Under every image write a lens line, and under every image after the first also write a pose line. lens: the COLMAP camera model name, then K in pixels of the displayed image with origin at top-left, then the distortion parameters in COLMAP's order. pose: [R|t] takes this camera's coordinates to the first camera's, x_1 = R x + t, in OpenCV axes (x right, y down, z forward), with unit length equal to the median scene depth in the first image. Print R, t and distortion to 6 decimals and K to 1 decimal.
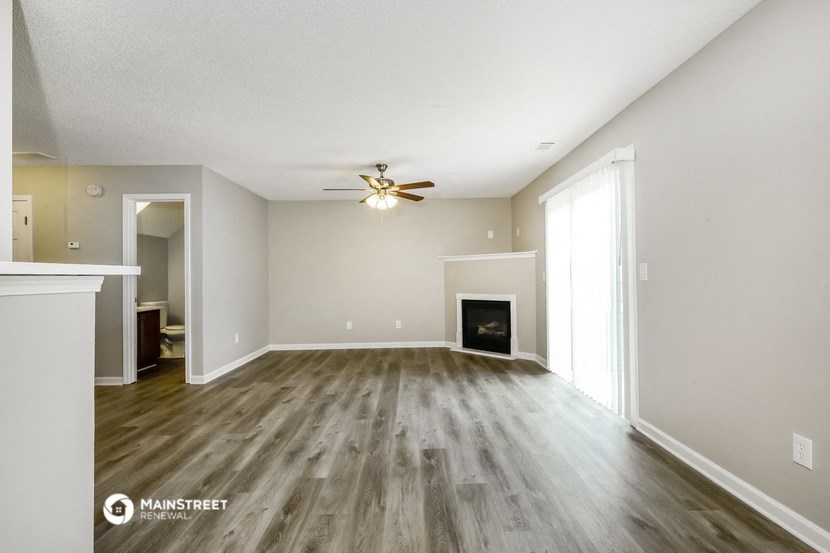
lens RADIAL K [[381.1, 0, 415.0], [0, 381.1, 276.5], [0, 0, 1]] dist [0.000193, -0.000014]
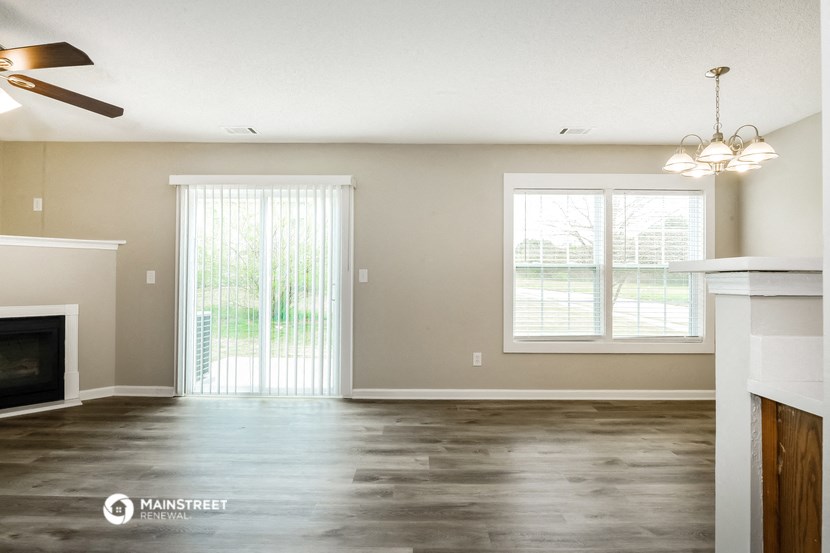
lens RADIAL K [[414.7, 0, 415.0], [0, 414.7, 276.5], [0, 0, 1]] dist [-0.004905, -0.000701]
pose [[0.009598, 0.020040, 0.999753, -0.865453], [-0.008537, 0.999764, -0.019958, 0.017611], [-0.999917, -0.008344, 0.009767, 0.826500]]
